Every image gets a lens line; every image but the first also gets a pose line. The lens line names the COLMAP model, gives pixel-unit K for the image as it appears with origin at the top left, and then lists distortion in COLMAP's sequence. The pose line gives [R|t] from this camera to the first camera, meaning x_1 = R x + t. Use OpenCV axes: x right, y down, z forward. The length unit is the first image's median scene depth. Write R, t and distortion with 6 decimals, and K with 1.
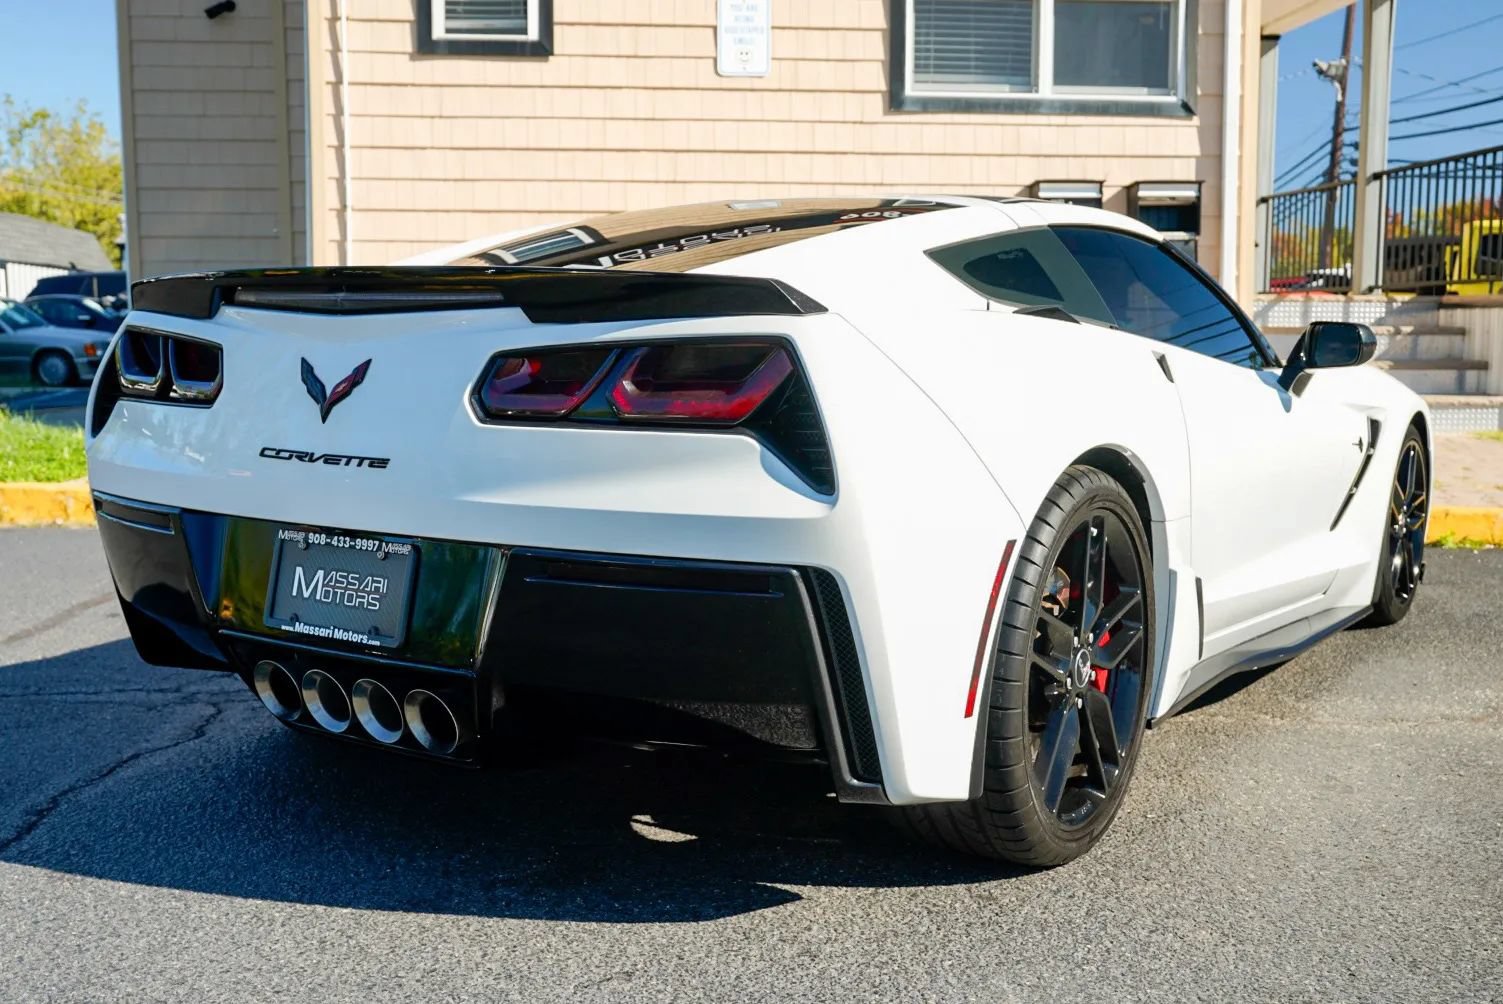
lens RADIAL K [[1590.6, 0, 748.2], [0, 1590.6, 487.1], [0, 0, 1]] dist [-0.001032, 0.007637]
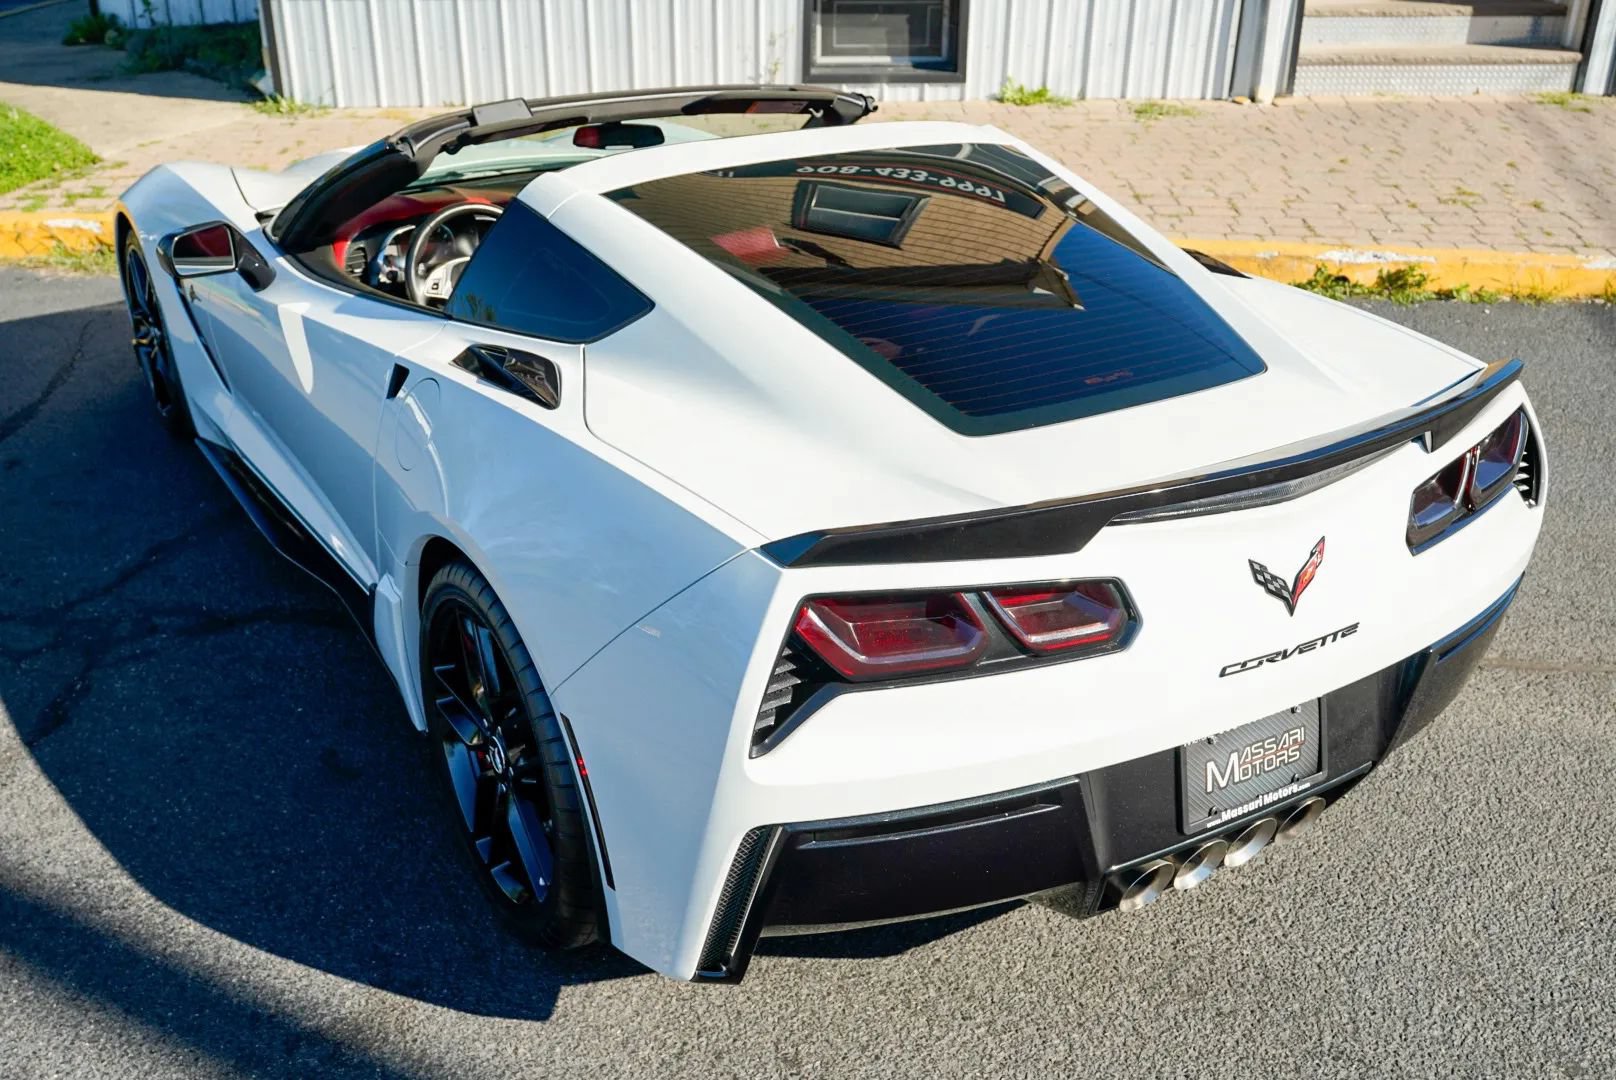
lens RADIAL K [[1588.5, 0, 819.8], [0, 1588.5, 544.7], [0, 0, 1]] dist [-0.000676, 0.004861]
pose [[0.999993, 0.002876, -0.002573, 0.045986], [-0.001832, 0.940720, 0.339178, -0.103945], [0.003396, -0.339171, 0.940719, 0.047319]]
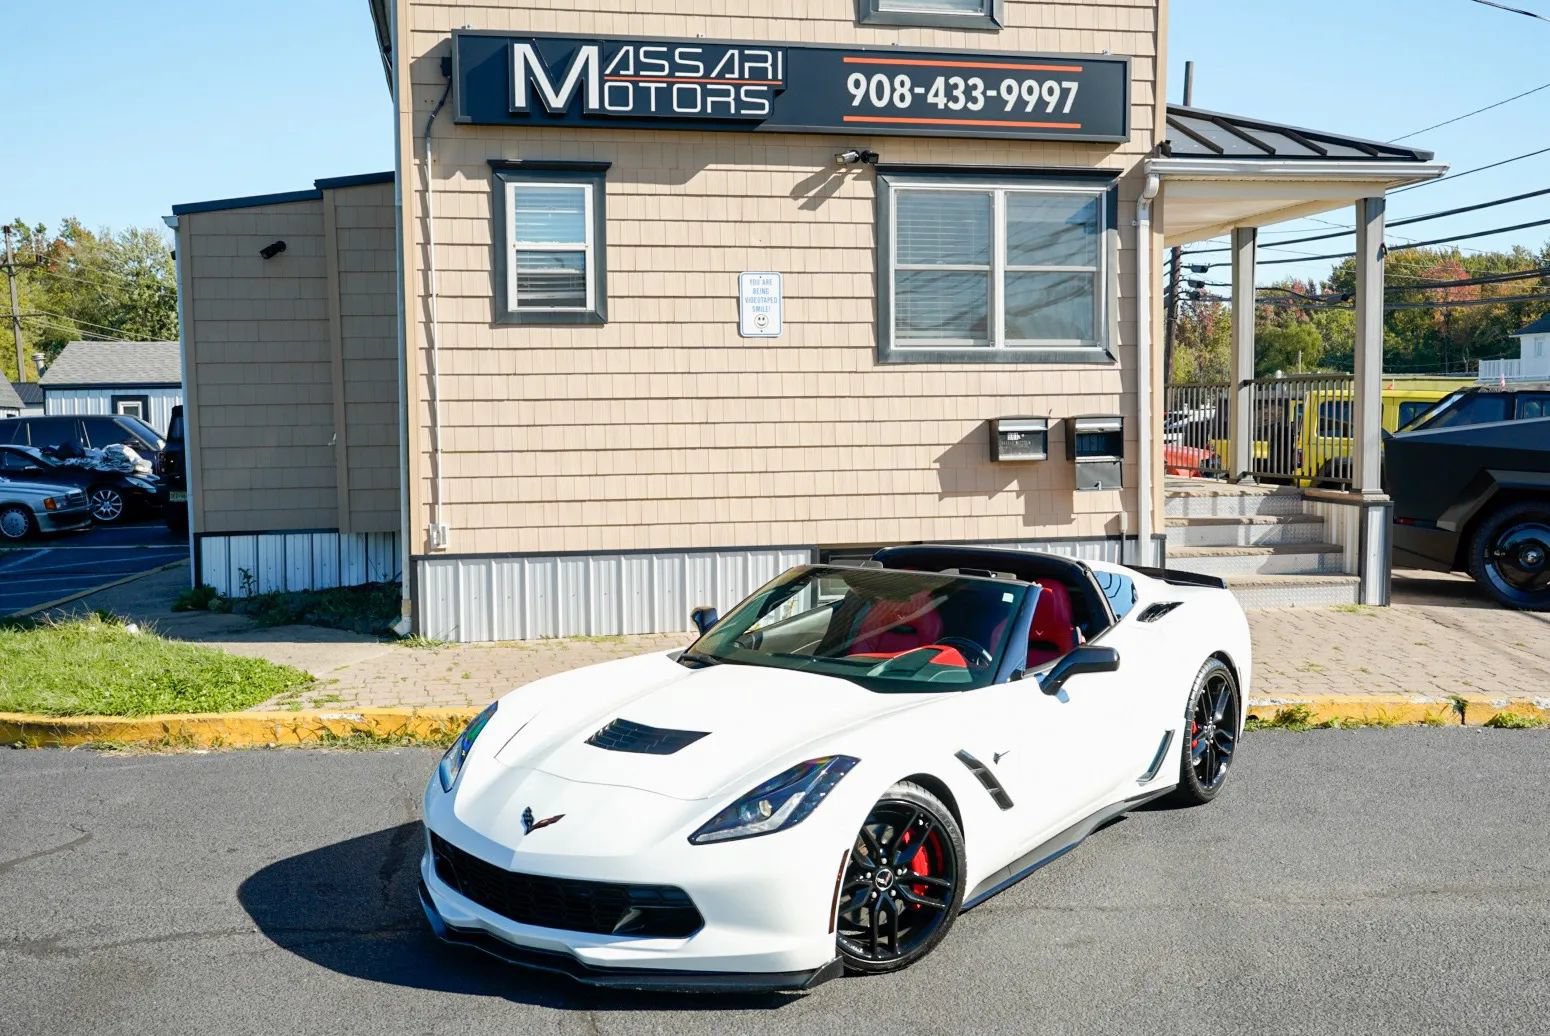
lens RADIAL K [[1591.4, 0, 780.9], [0, 1591.4, 521.9], [0, 0, 1]] dist [-0.001766, 0.002429]
pose [[0.992956, -0.022336, 0.116360, -0.133448], [0.025310, 0.999388, -0.024149, -0.084857], [-0.115750, 0.026924, 0.992913, -0.217838]]
